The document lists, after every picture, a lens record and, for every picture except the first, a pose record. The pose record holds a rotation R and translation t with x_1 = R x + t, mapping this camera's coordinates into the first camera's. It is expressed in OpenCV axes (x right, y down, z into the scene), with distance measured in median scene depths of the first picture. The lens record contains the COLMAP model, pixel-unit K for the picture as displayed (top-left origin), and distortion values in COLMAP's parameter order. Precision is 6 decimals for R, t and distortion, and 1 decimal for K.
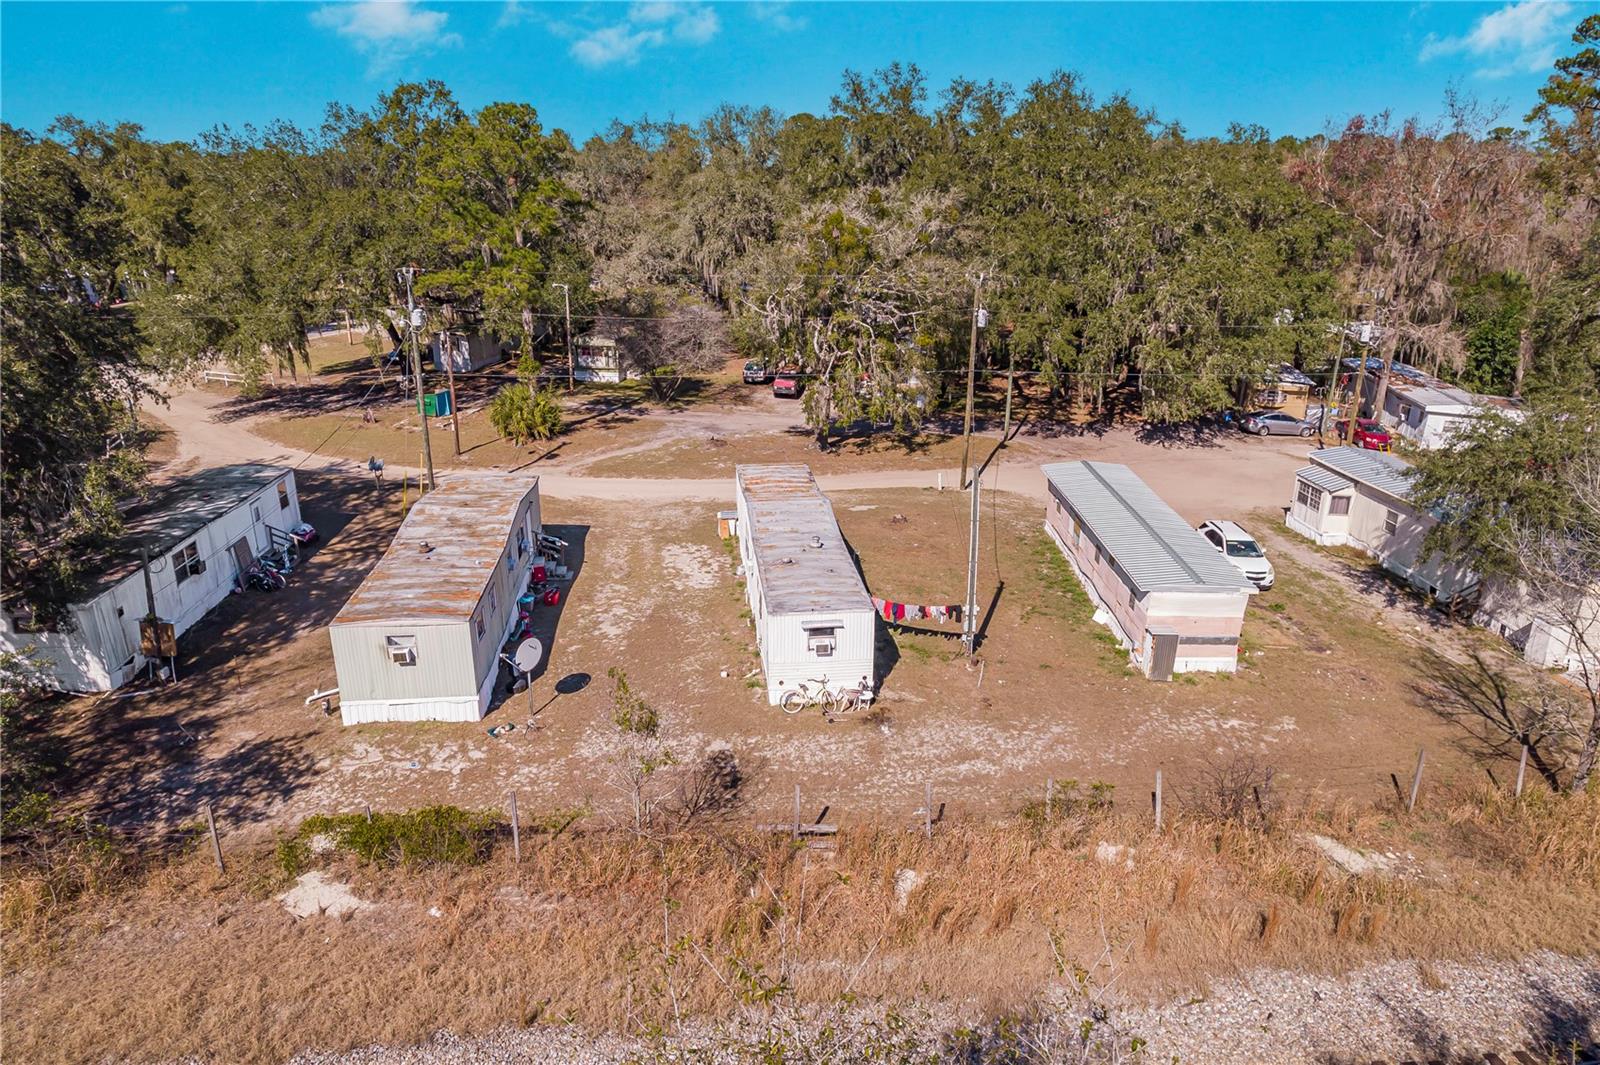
lens RADIAL K [[1025.8, 0, 783.8], [0, 1025.8, 587.0], [0, 0, 1]] dist [-0.104948, 0.108834]
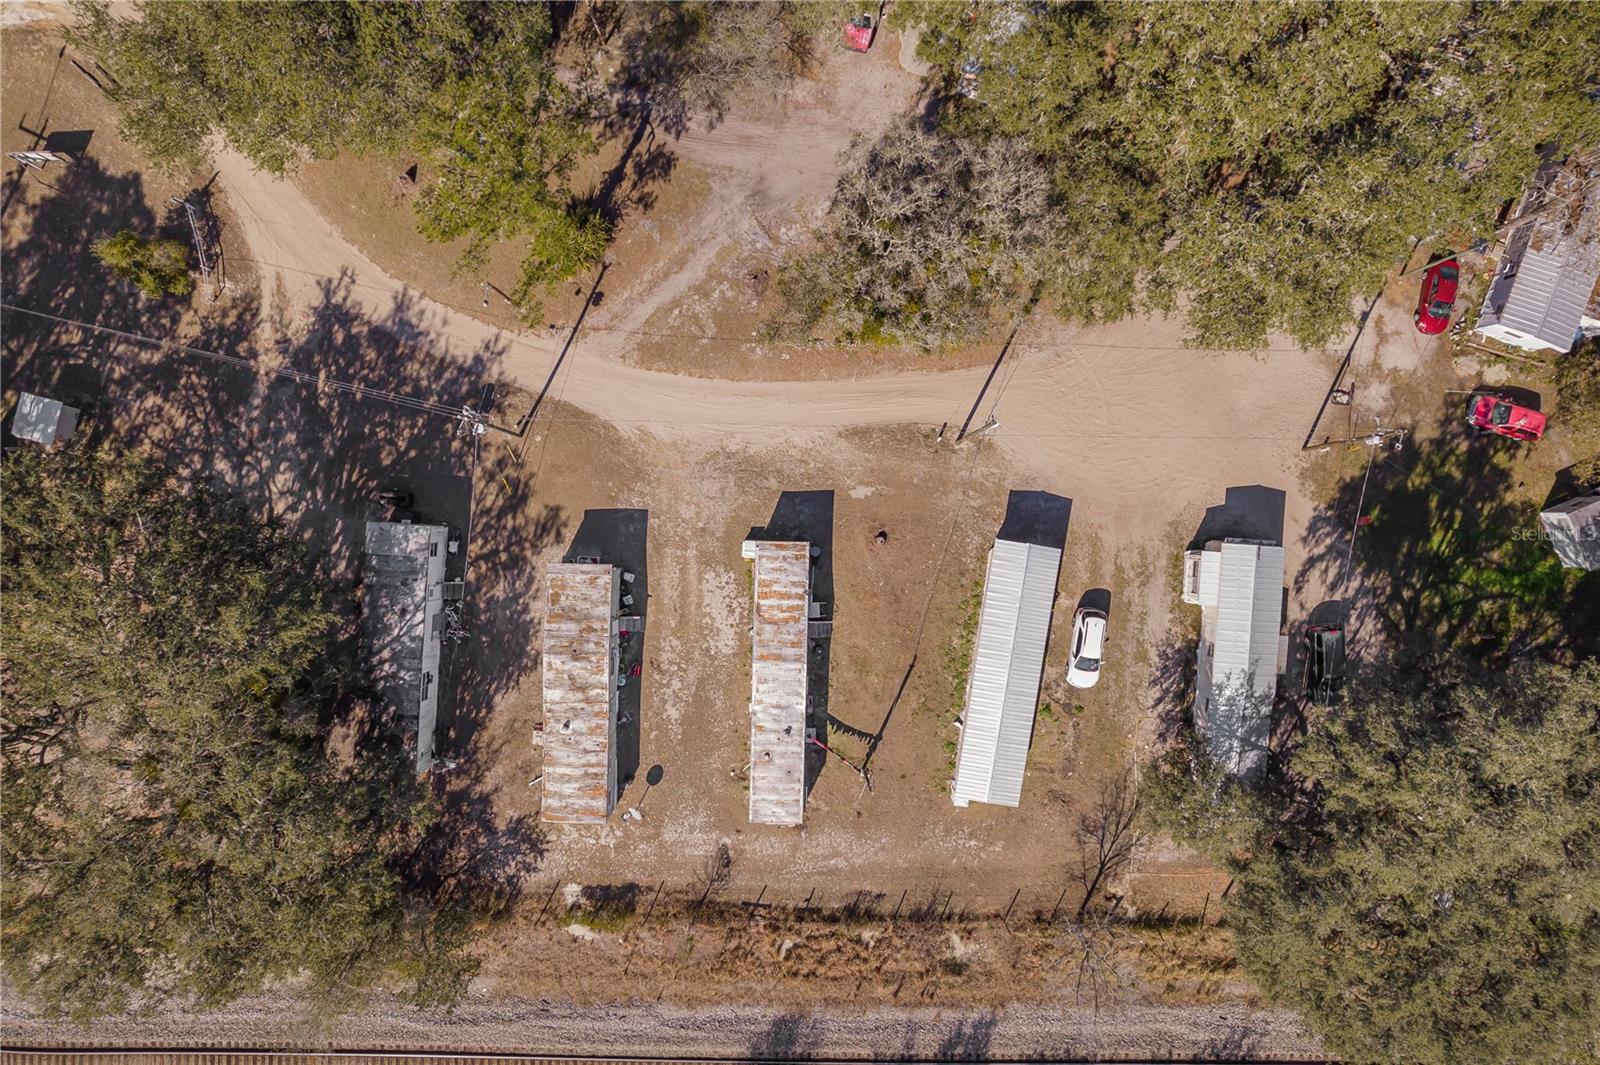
lens RADIAL K [[1003.5, 0, 797.9], [0, 1003.5, 546.2], [0, 0, 1]] dist [-0.060959, 0.047464]
pose [[0.992090, 0.125172, 0.009489, -0.006290], [-0.052368, 0.343991, 0.937511, -1.966294], [0.114087, -0.930592, 0.347825, 0.799883]]
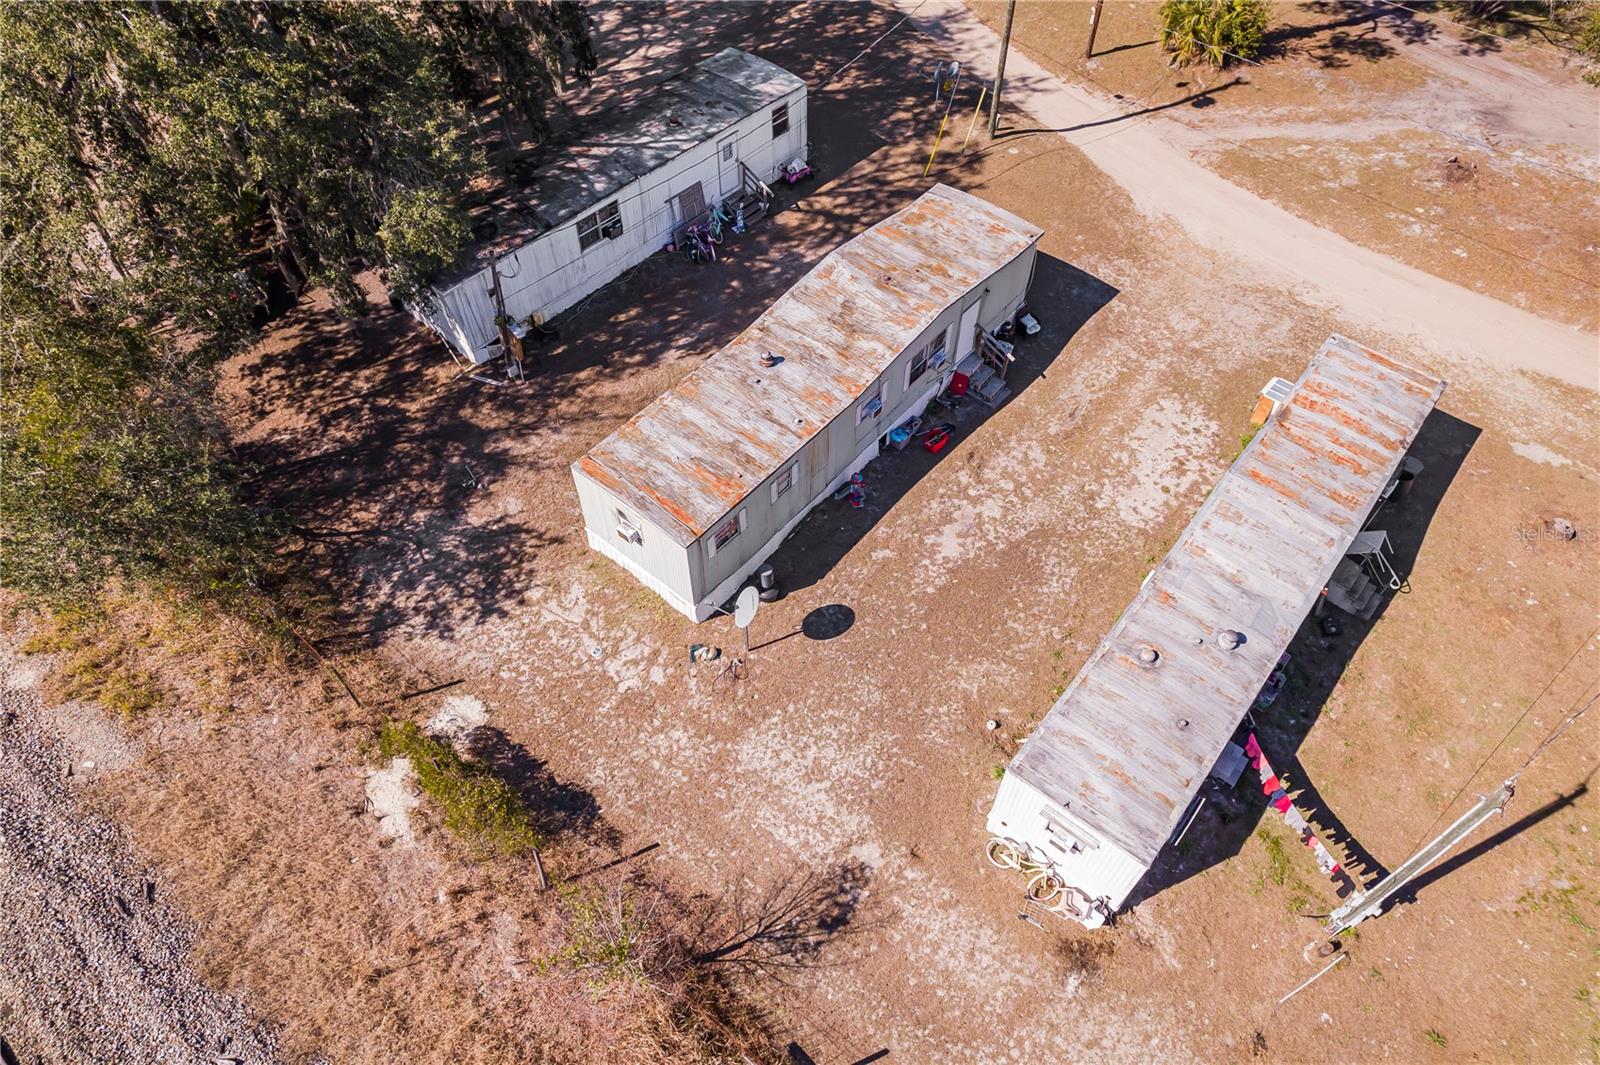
lens RADIAL K [[1003.5, 0, 797.9], [0, 1003.5, 546.2], [0, 0, 1]] dist [-0.060959, 0.047464]
pose [[0.699018, 0.566722, -0.436119, 0.090558], [-0.250935, 0.765479, 0.592514, -0.429082], [0.669631, -0.304741, 0.677294, 0.486805]]
